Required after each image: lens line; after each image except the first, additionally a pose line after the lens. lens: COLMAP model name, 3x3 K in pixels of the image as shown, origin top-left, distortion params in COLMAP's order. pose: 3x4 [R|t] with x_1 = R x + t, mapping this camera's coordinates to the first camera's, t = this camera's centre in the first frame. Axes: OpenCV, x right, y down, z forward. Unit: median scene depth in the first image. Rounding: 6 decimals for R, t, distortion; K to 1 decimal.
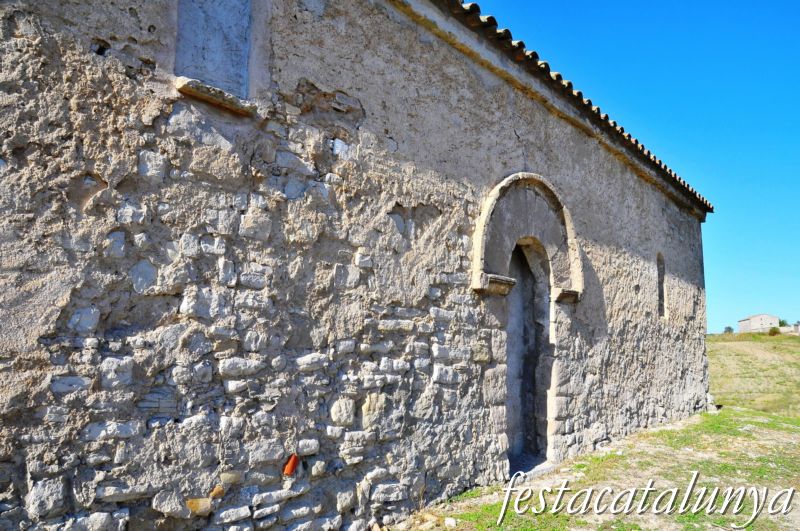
lens RADIAL K [[628.6, 0, 400.8], [0, 628.6, 278.9], [0, 0, 1]] dist [-0.163153, 0.119028]
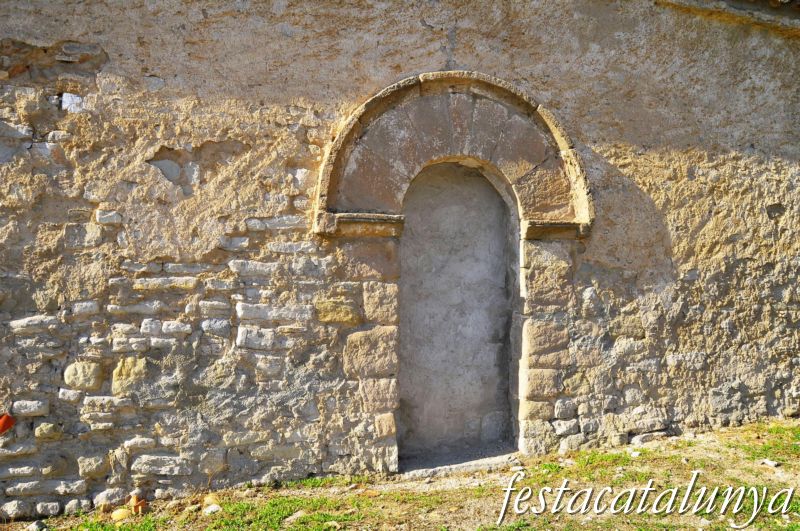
lens RADIAL K [[628.6, 0, 400.8], [0, 628.6, 278.9], [0, 0, 1]] dist [-0.163153, 0.119028]
pose [[0.839312, -0.030083, -0.542818, 0.724898], [0.075242, 0.995287, 0.061182, 0.037128], [0.538419, -0.092193, 0.837619, 0.422562]]
